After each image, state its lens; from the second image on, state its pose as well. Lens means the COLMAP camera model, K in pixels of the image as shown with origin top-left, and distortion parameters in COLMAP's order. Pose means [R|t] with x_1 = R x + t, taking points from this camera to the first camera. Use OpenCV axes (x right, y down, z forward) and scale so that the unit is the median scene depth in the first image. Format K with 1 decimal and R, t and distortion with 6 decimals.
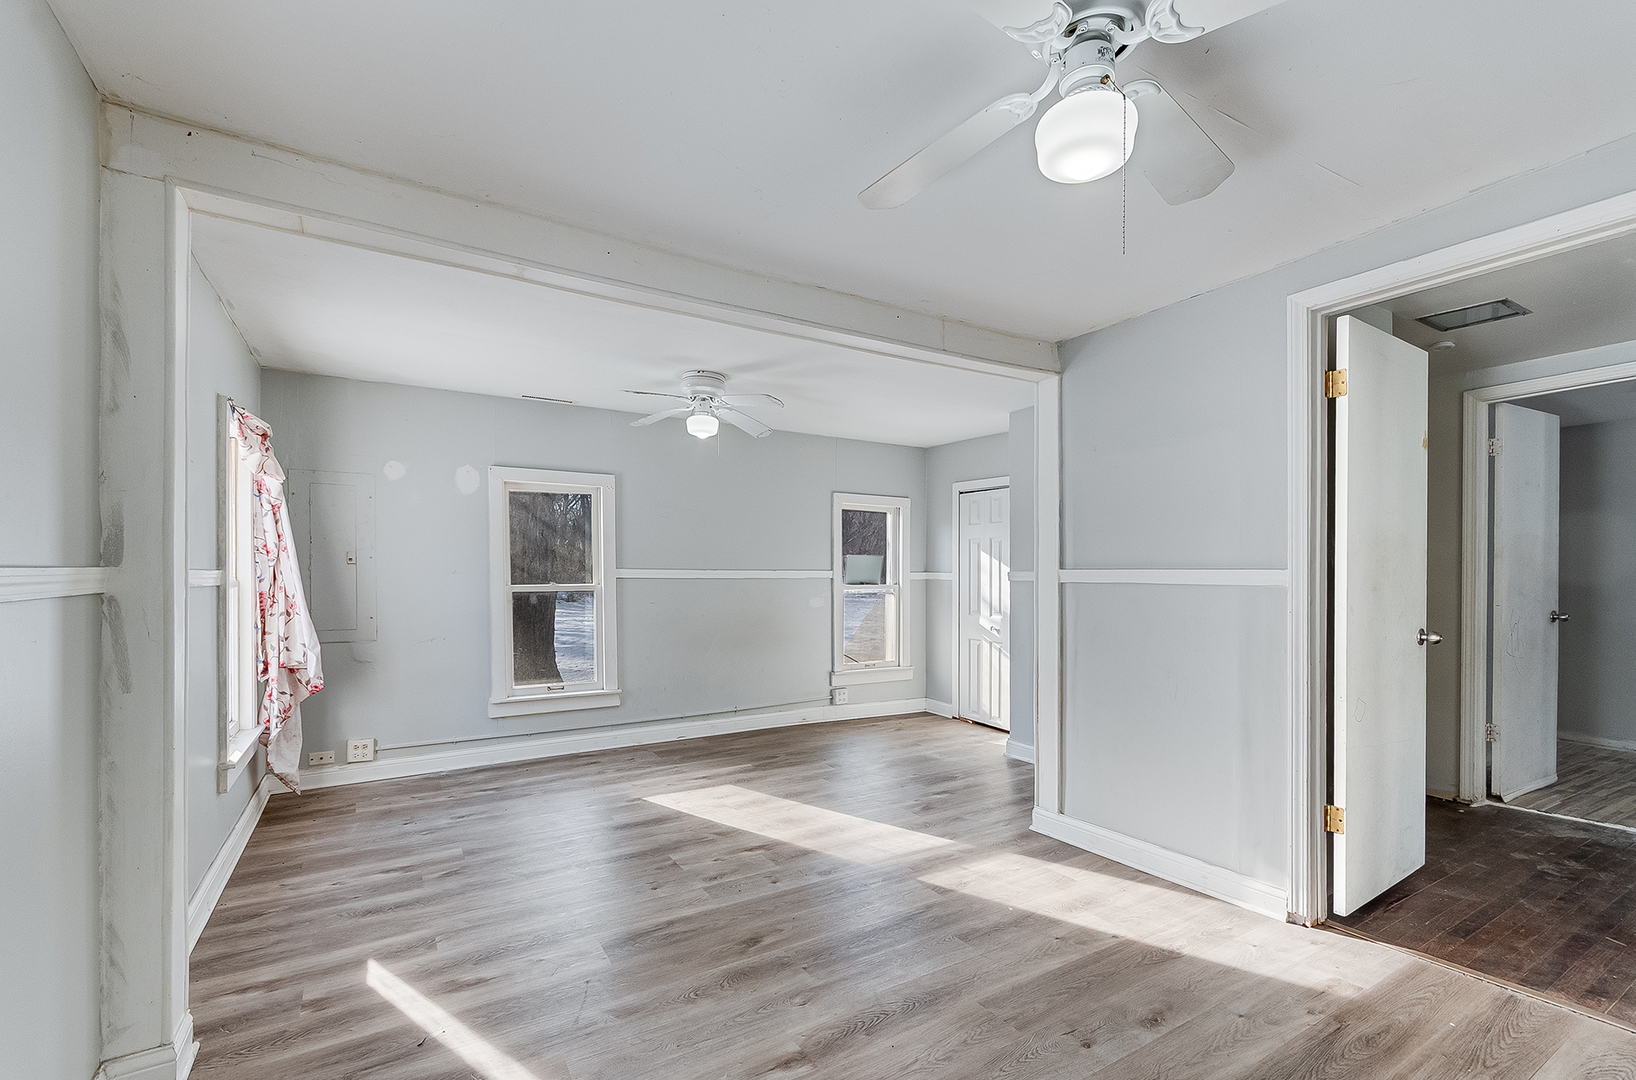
lens RADIAL K [[721.3, 0, 825.9], [0, 721.3, 553.5], [0, 0, 1]] dist [-0.000375, 0.000021]
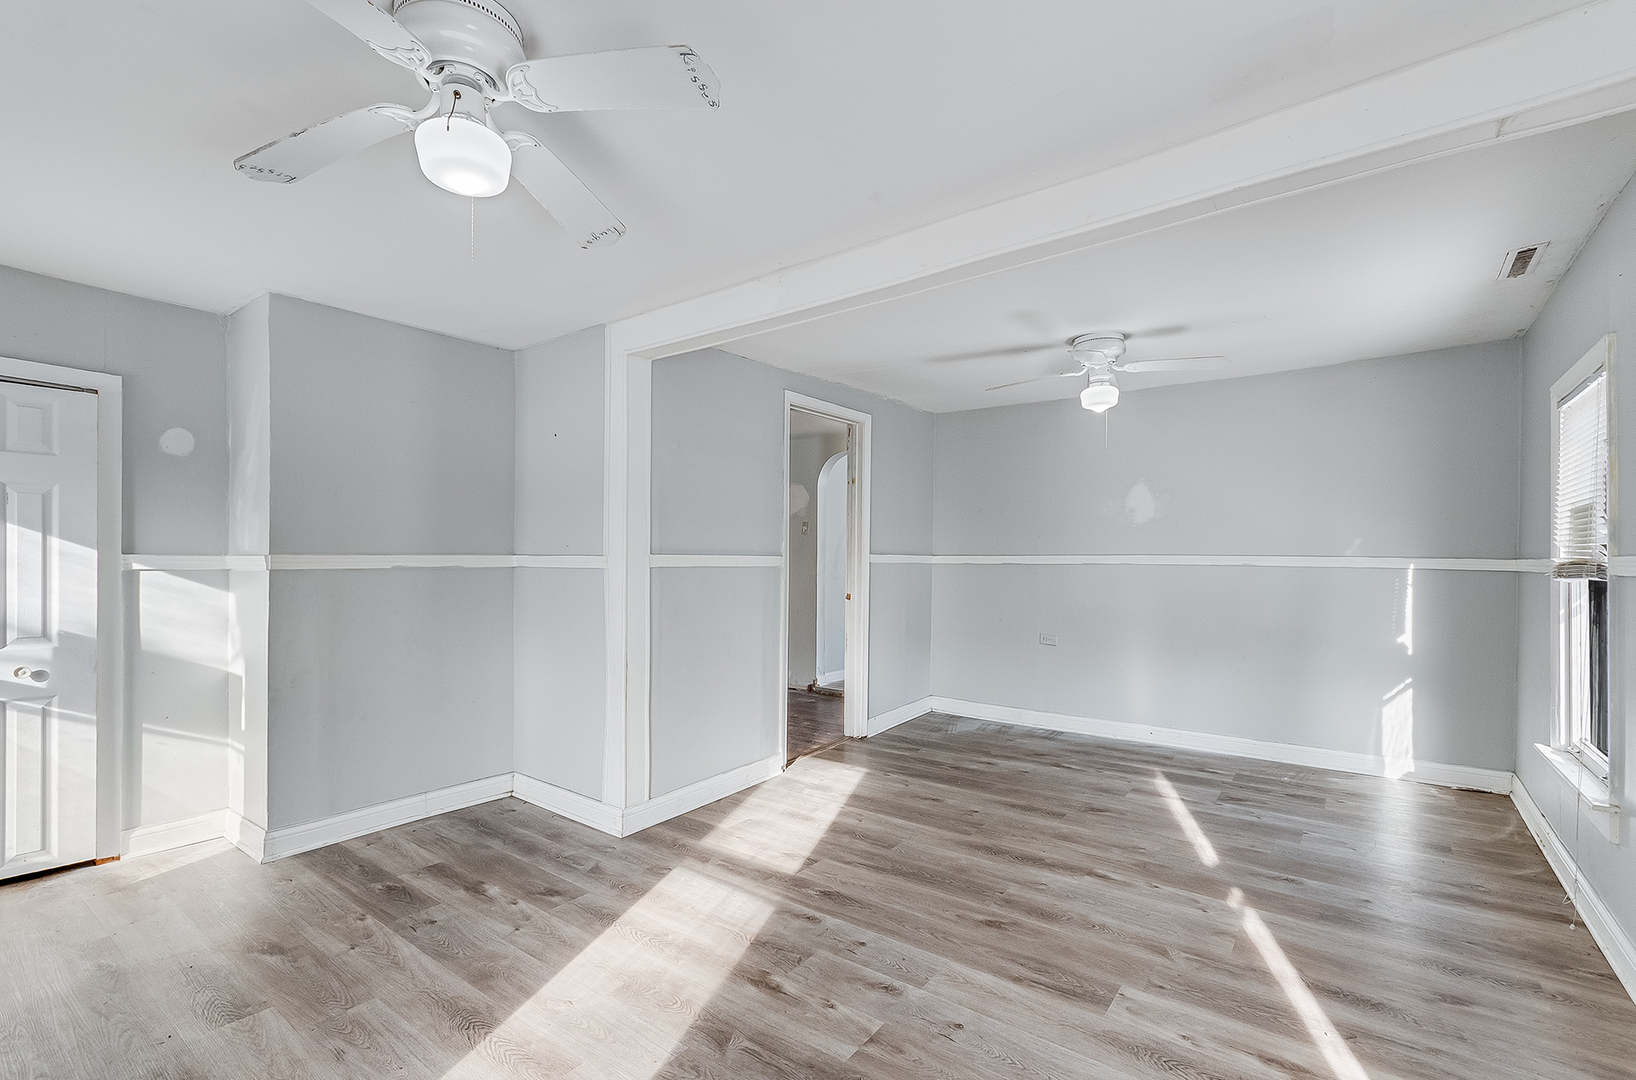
lens RADIAL K [[721.3, 0, 825.9], [0, 721.3, 553.5], [0, 0, 1]] dist [-0.000375, 0.000021]
pose [[-0.363927, 0.006610, 0.931404, -0.916360], [-0.024602, 0.999558, -0.016706, 0.047025], [-0.931103, -0.028994, -0.363603, 1.536445]]
